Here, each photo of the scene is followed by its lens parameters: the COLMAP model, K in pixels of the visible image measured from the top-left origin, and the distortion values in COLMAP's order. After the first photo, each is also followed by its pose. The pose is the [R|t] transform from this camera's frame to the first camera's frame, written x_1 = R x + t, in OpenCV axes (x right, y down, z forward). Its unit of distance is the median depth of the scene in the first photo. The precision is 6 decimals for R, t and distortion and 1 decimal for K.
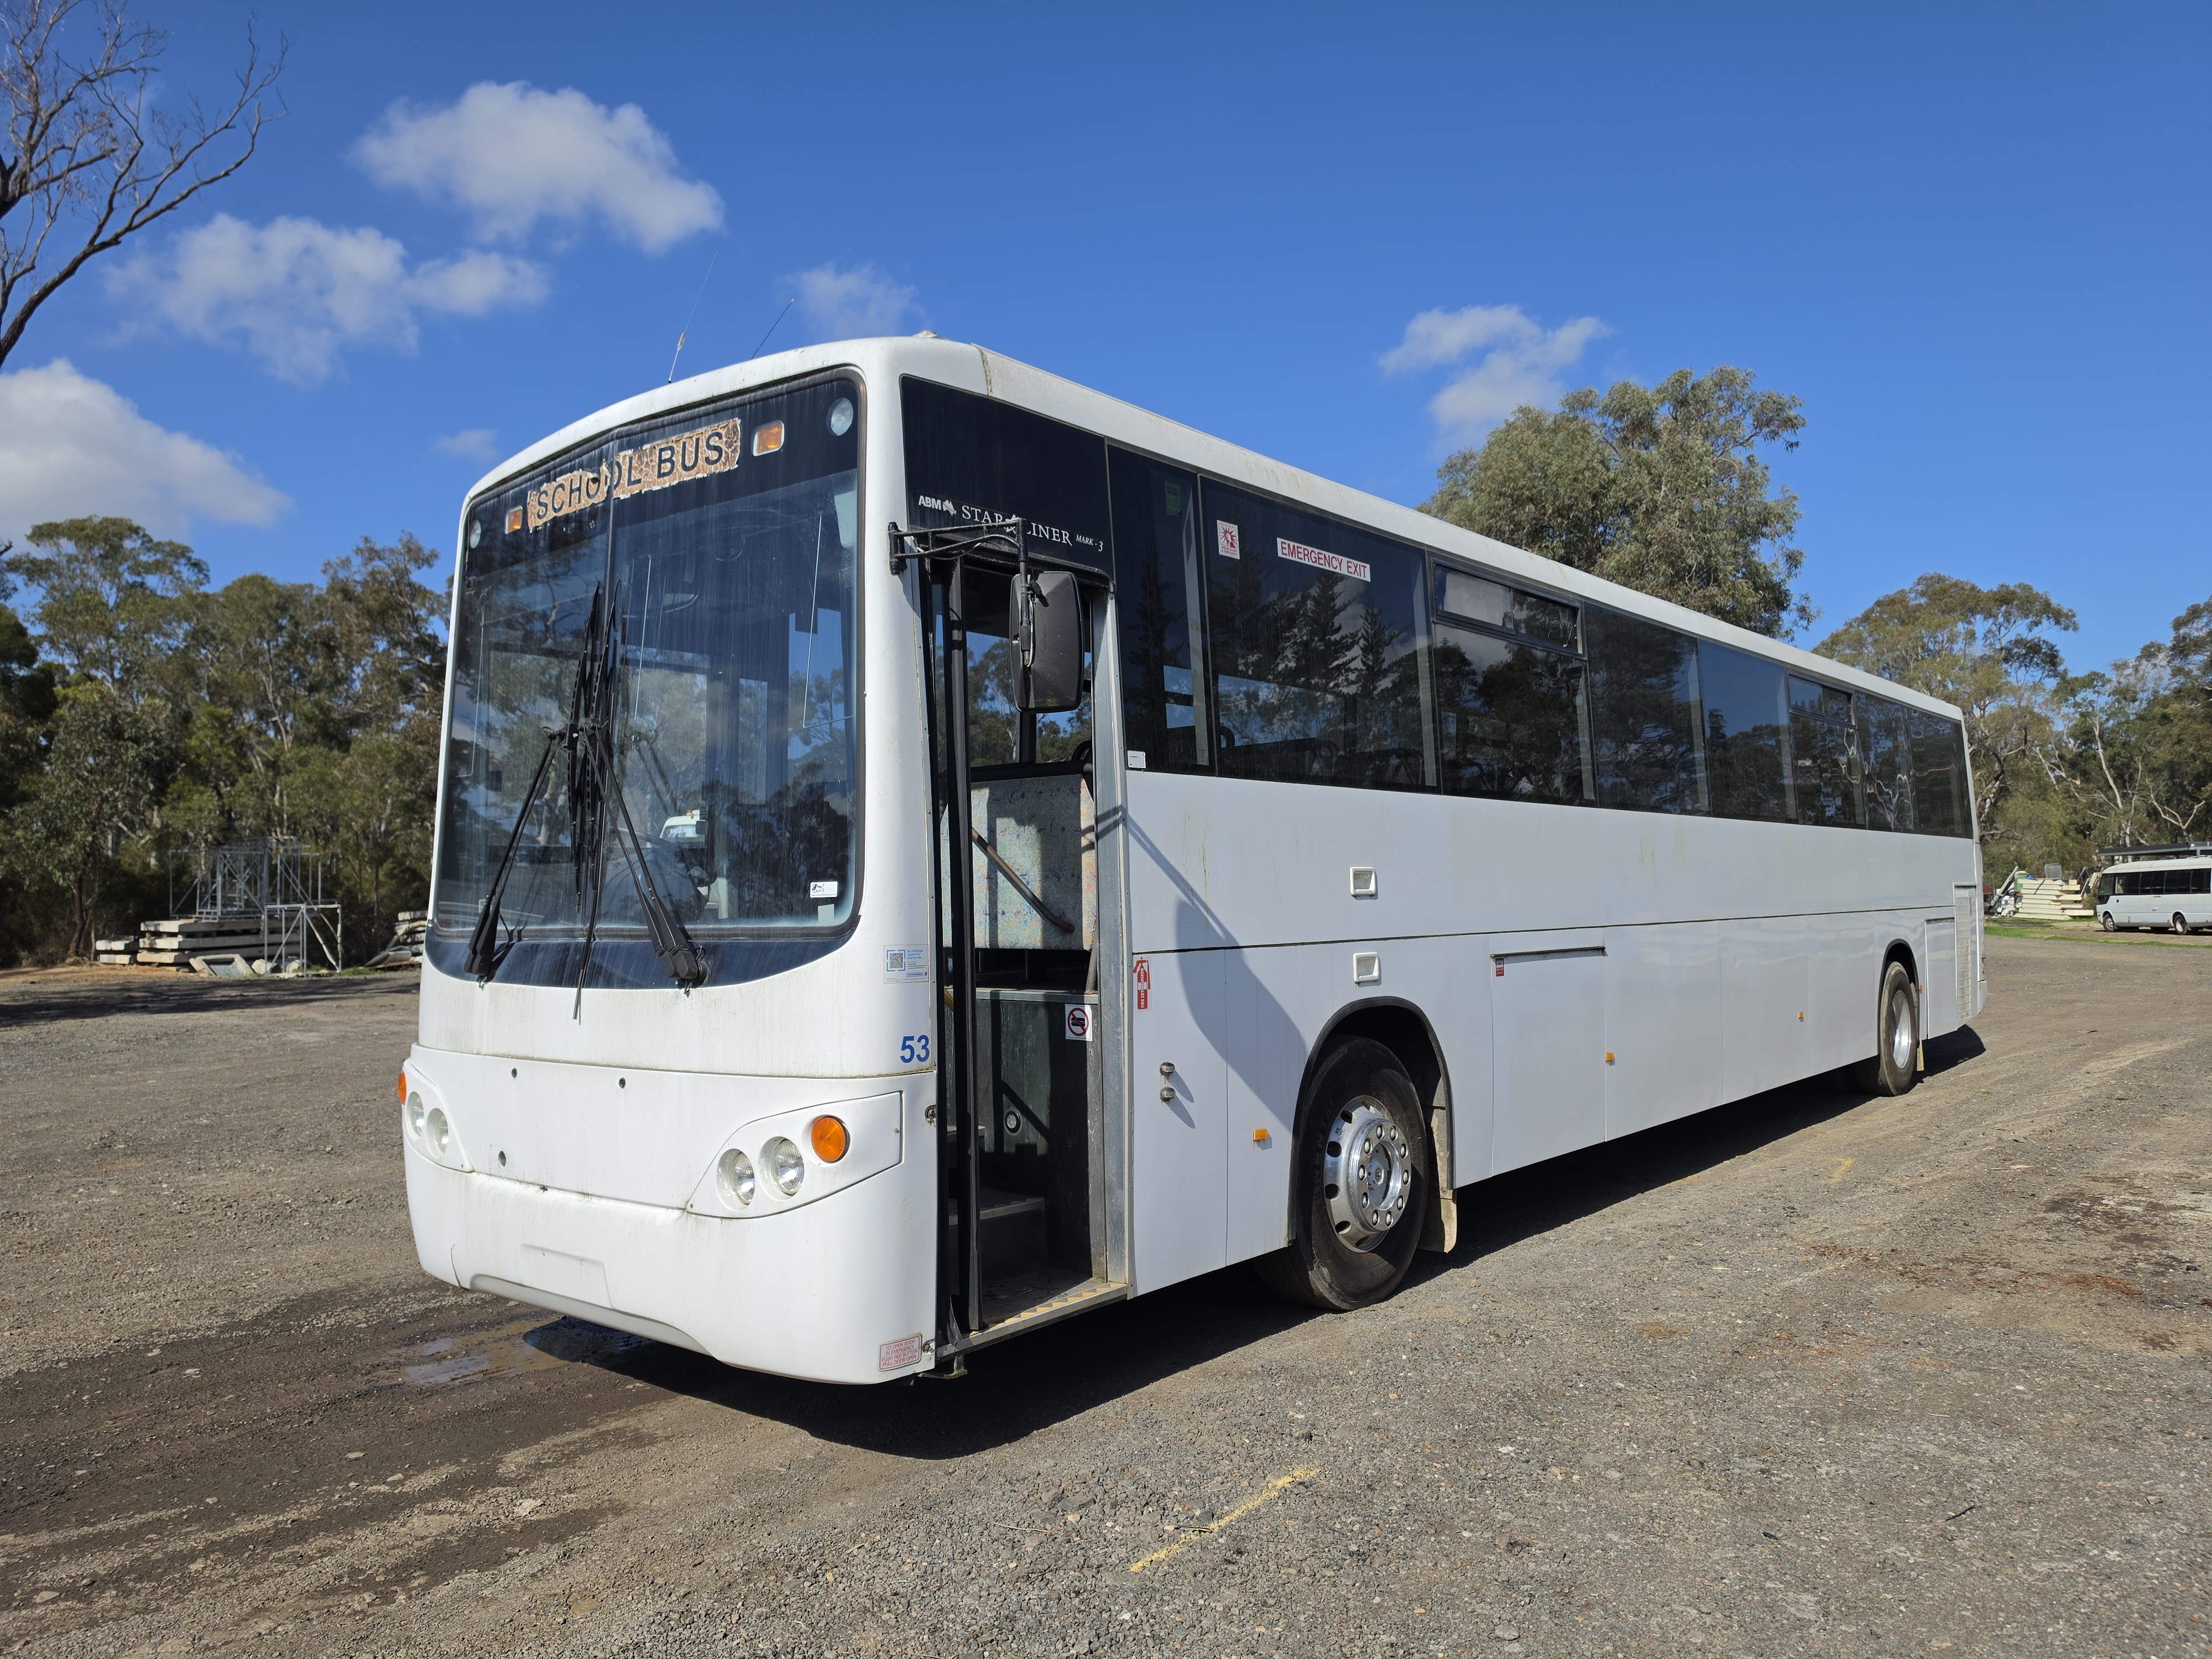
lens RADIAL K [[1560.1, 0, 1106.0], [0, 1560.1, 829.5], [0, 0, 1]] dist [0.008891, 0.000719]
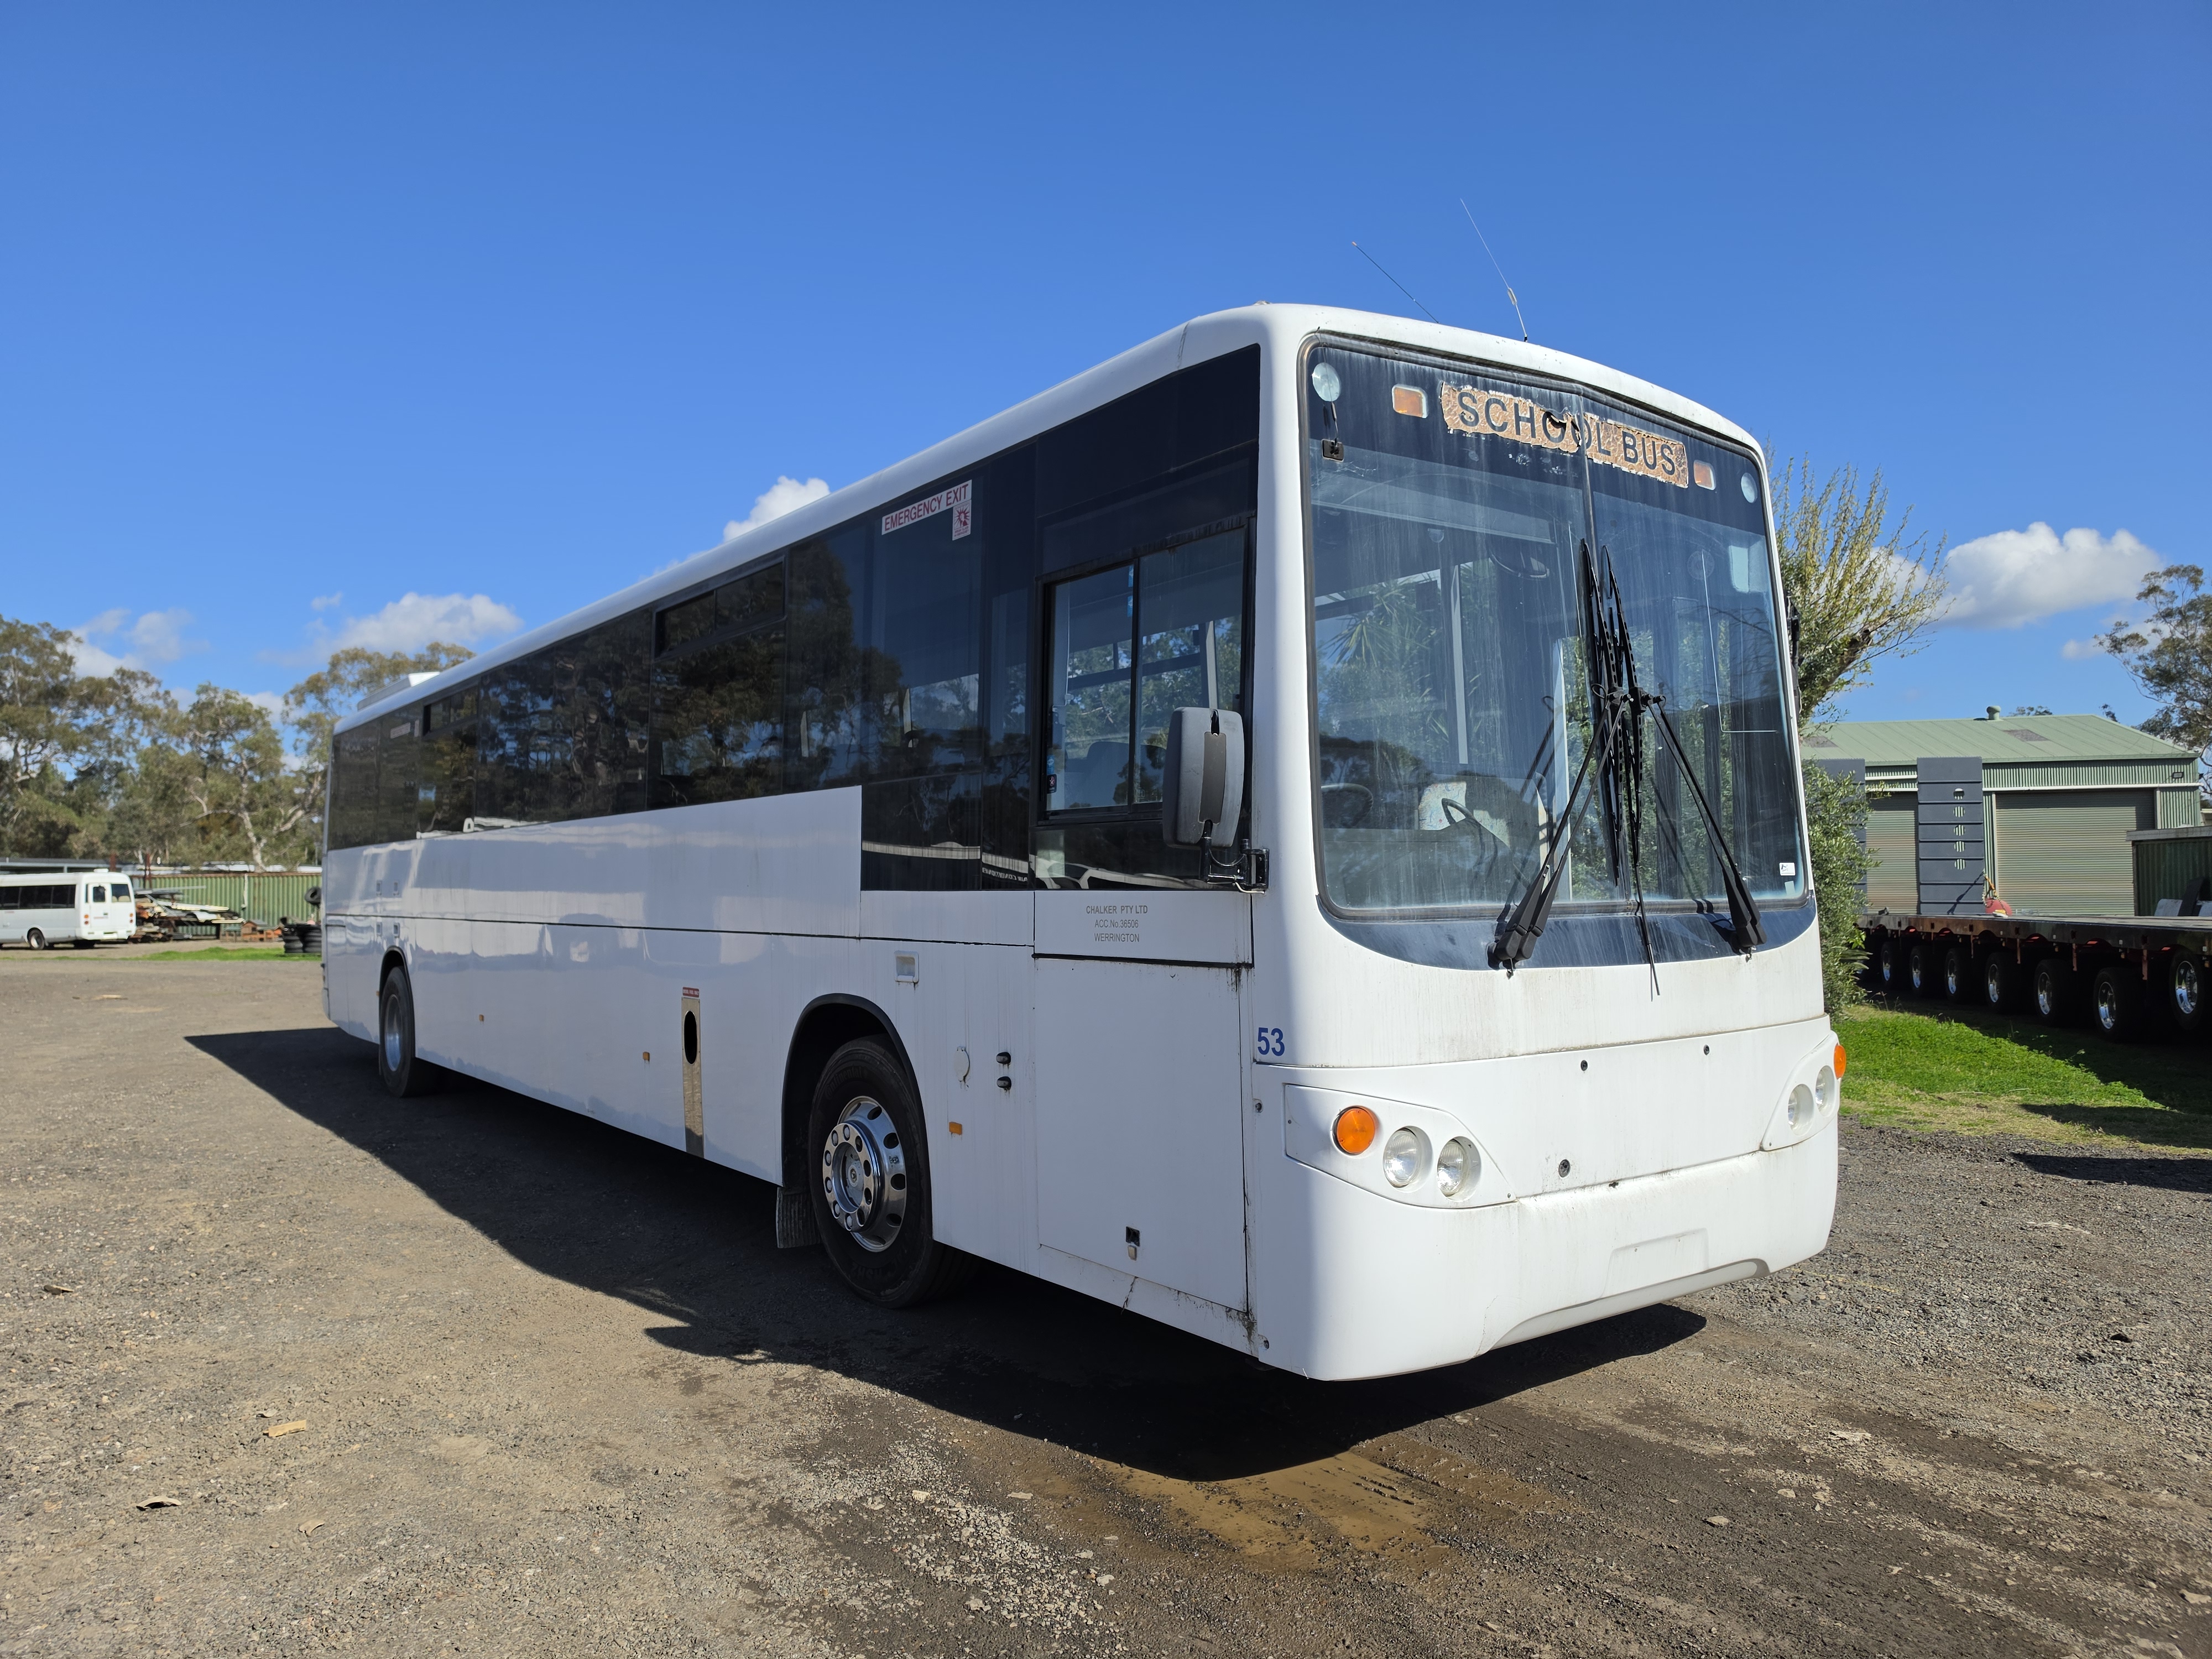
lens RADIAL K [[1572.3, 0, 1107.5], [0, 1572.3, 820.0], [0, 0, 1]] dist [-0.004562, 0.002055]
pose [[0.248193, 0.057487, 0.967003, -1.284249], [-0.039657, 0.998004, -0.049151, 0.069147], [-0.967898, -0.026149, 0.249977, 1.015771]]
